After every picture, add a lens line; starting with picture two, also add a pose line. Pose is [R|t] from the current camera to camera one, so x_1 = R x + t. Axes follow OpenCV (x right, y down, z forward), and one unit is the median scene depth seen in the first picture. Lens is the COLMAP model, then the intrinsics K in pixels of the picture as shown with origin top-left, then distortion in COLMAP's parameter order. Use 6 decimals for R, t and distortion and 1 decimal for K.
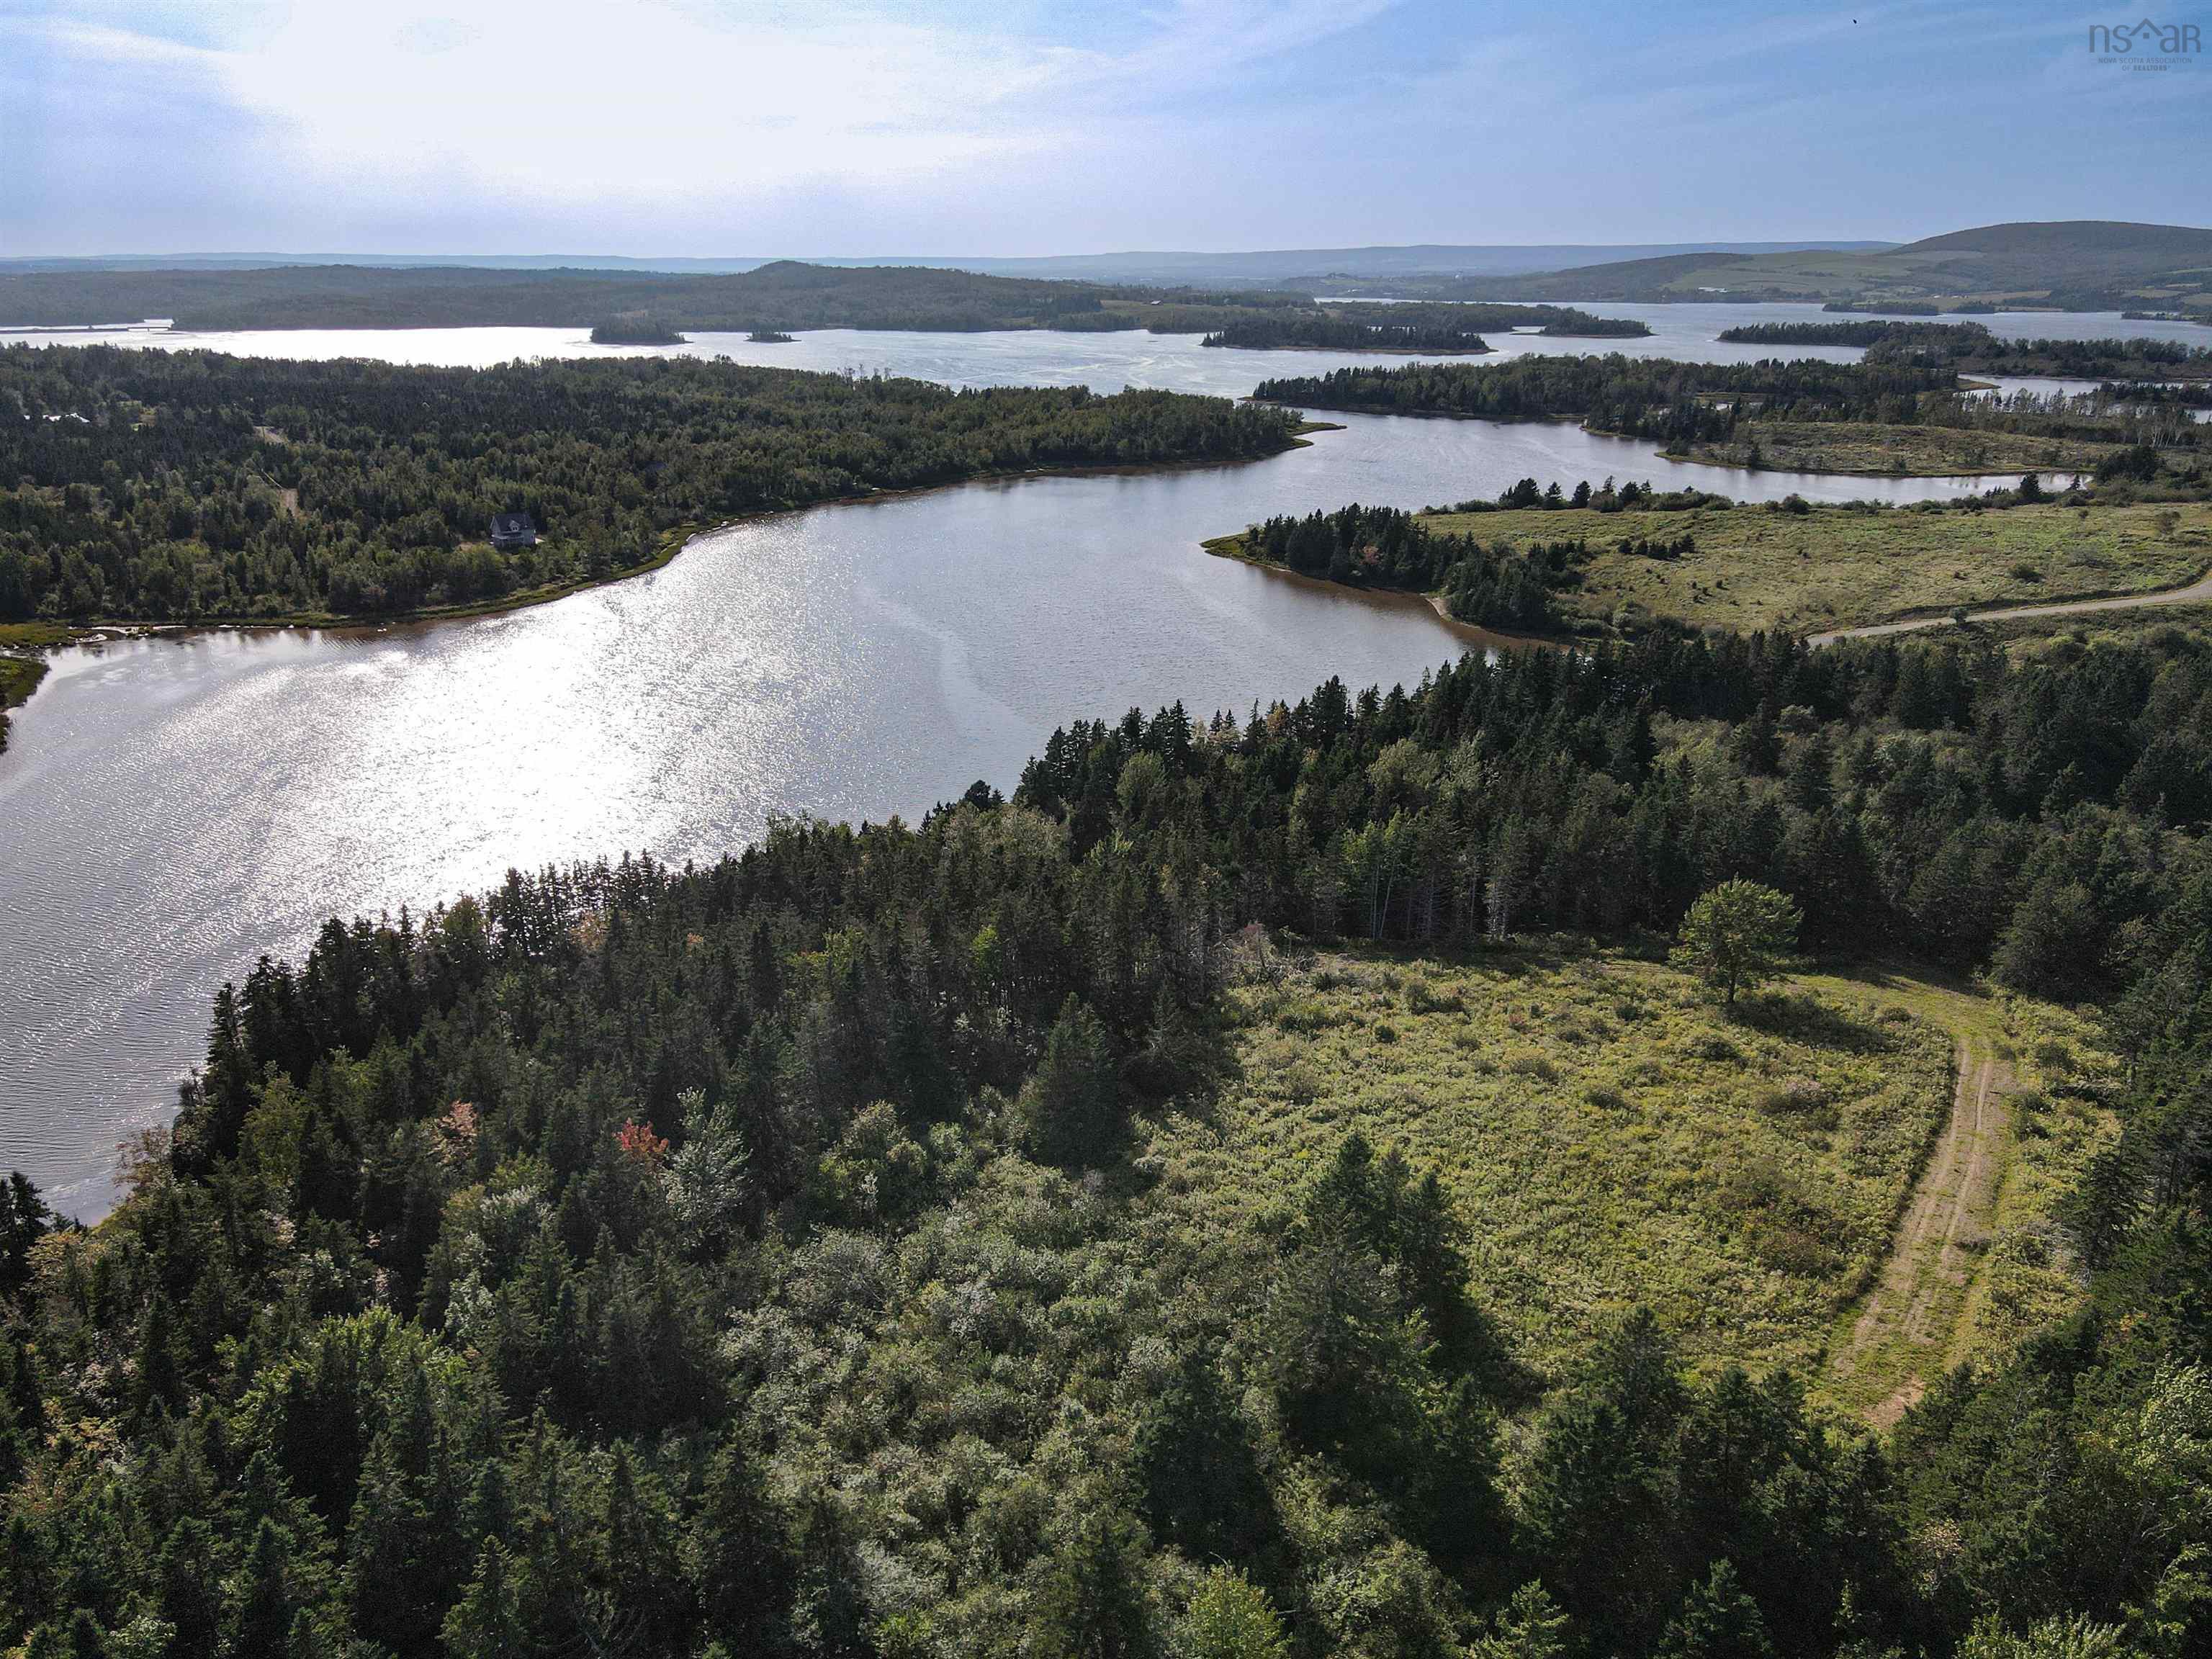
lens RADIAL K [[1622.1, 0, 1109.9], [0, 1622.1, 841.4], [0, 0, 1]] dist [-0.004940, 0.022207]
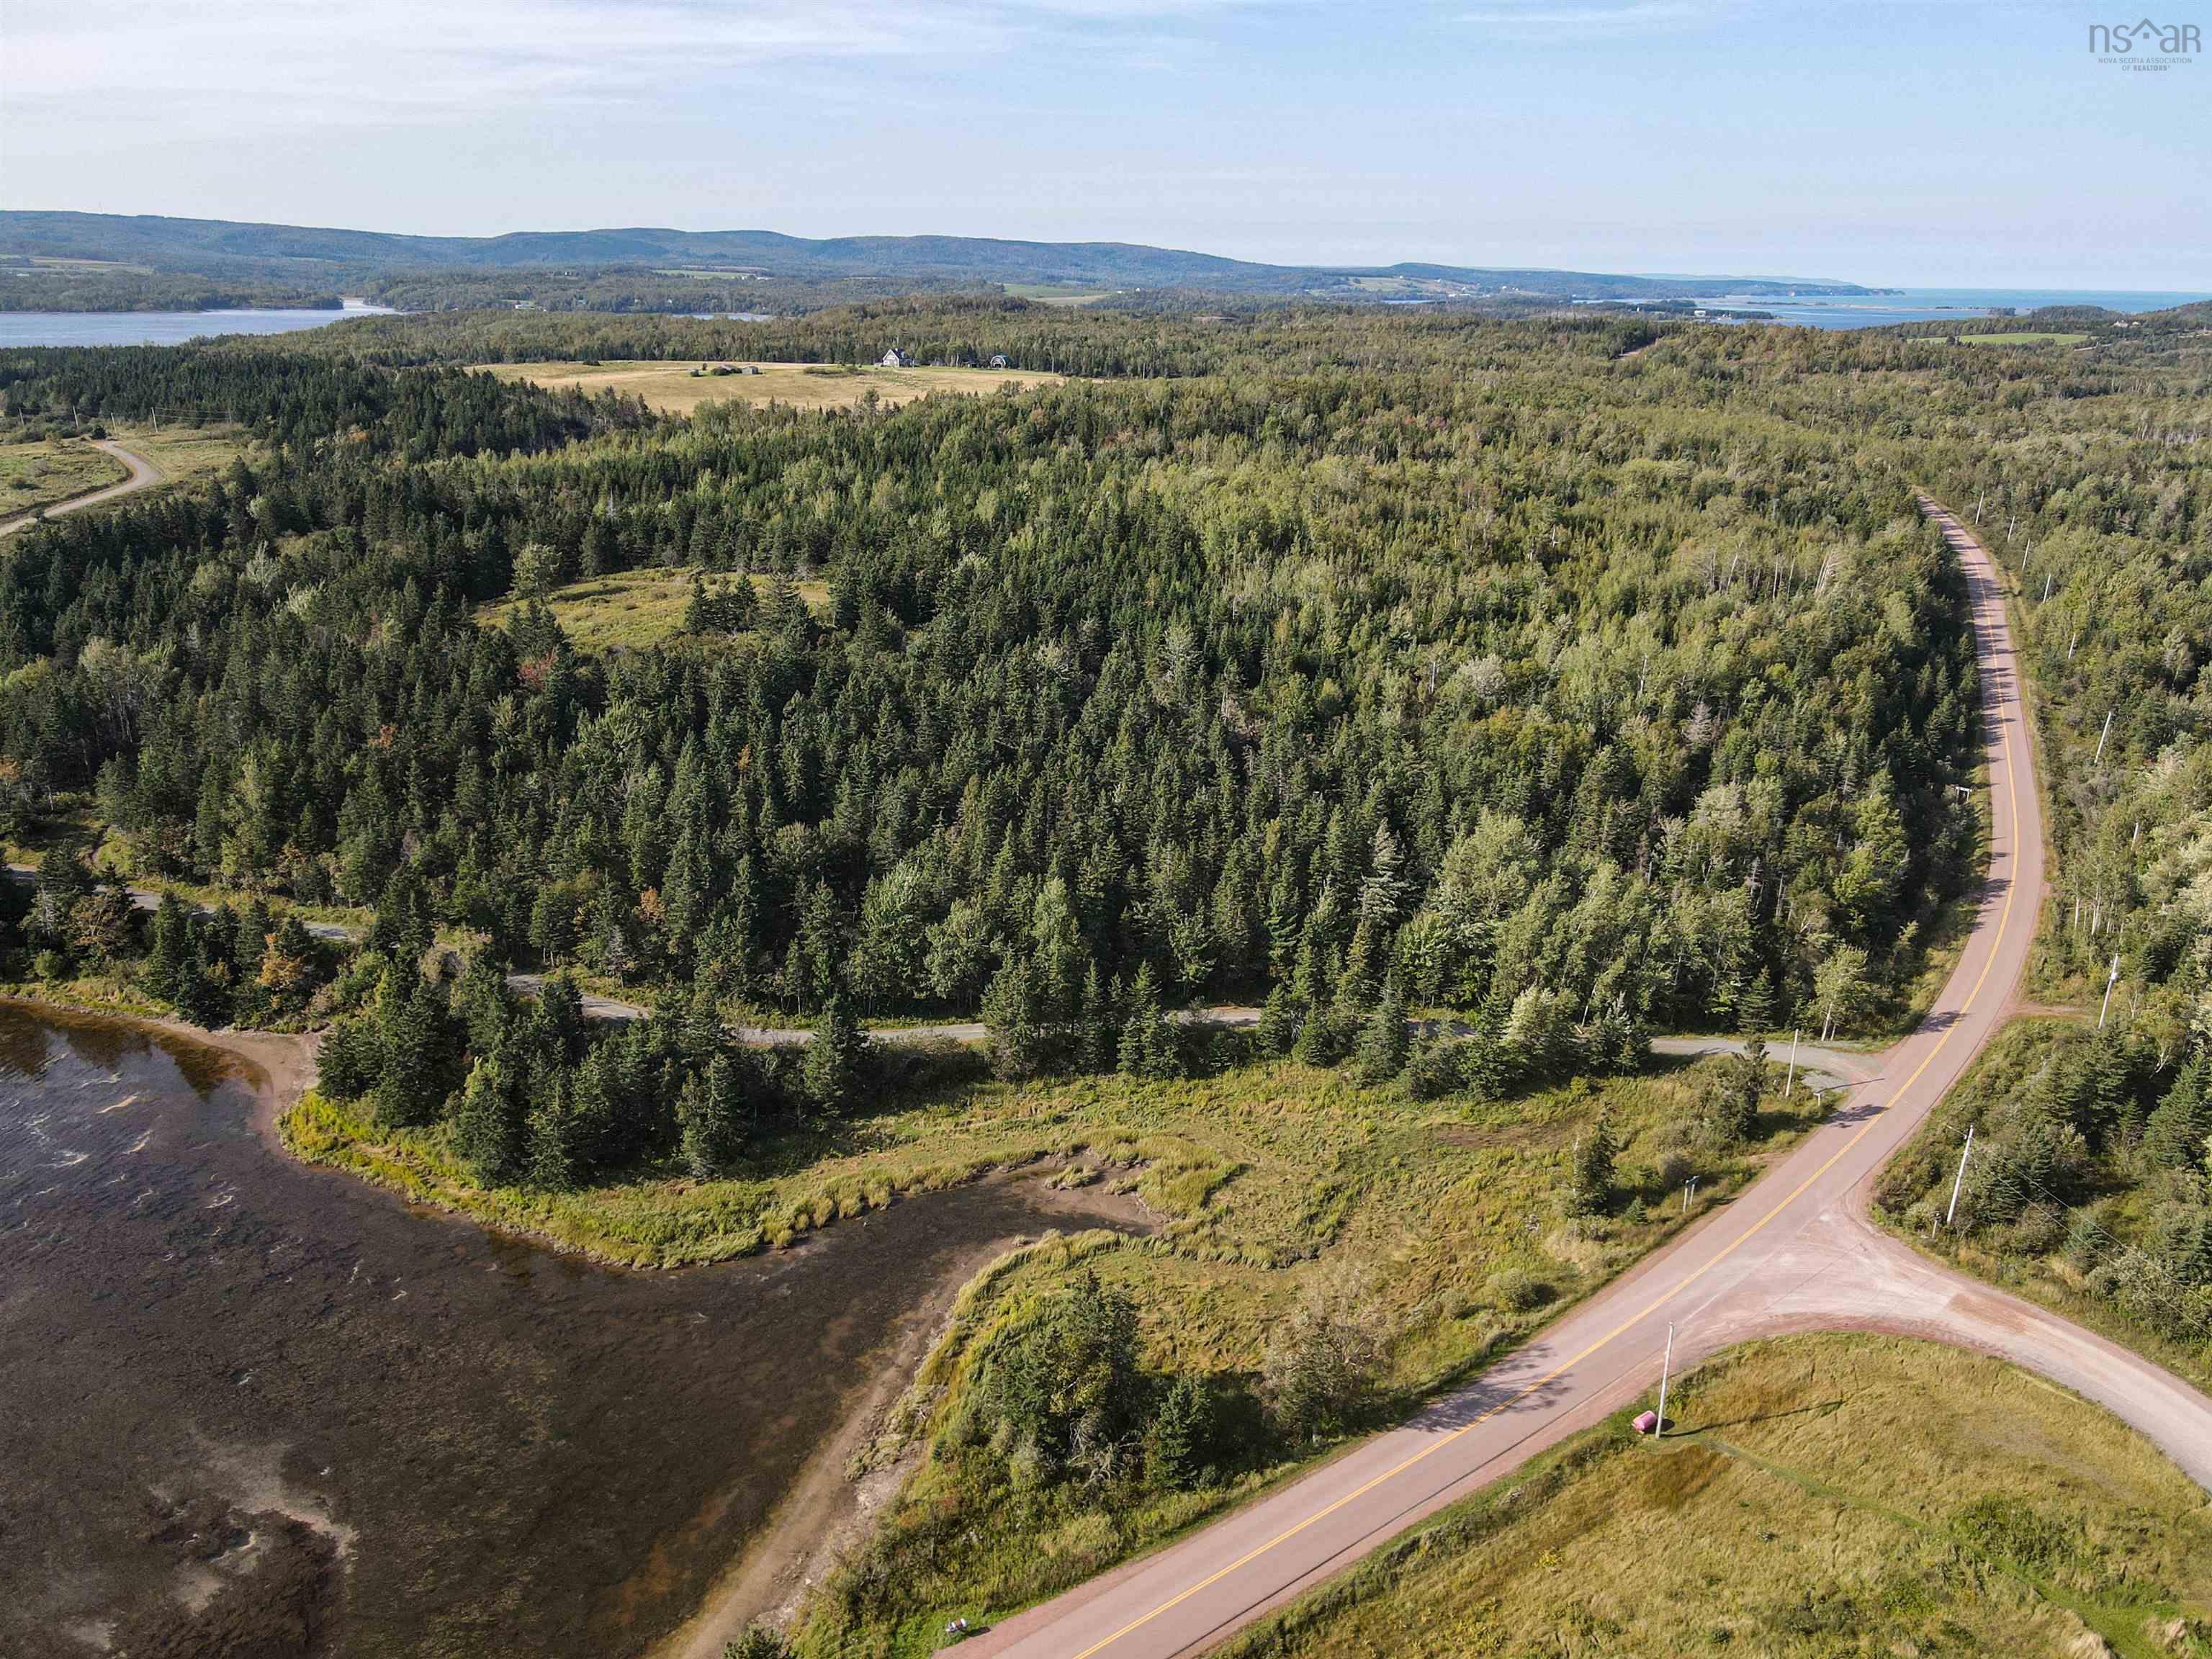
lens RADIAL K [[1622.1, 0, 1103.7], [0, 1622.1, 840.7], [0, 0, 1]] dist [-0.004940, 0.022207]
pose [[0.129360, -0.326290, 0.936376, -0.959284], [0.316199, 0.908587, 0.272924, 0.018809], [-0.939832, 0.260776, 0.220707, -0.041826]]
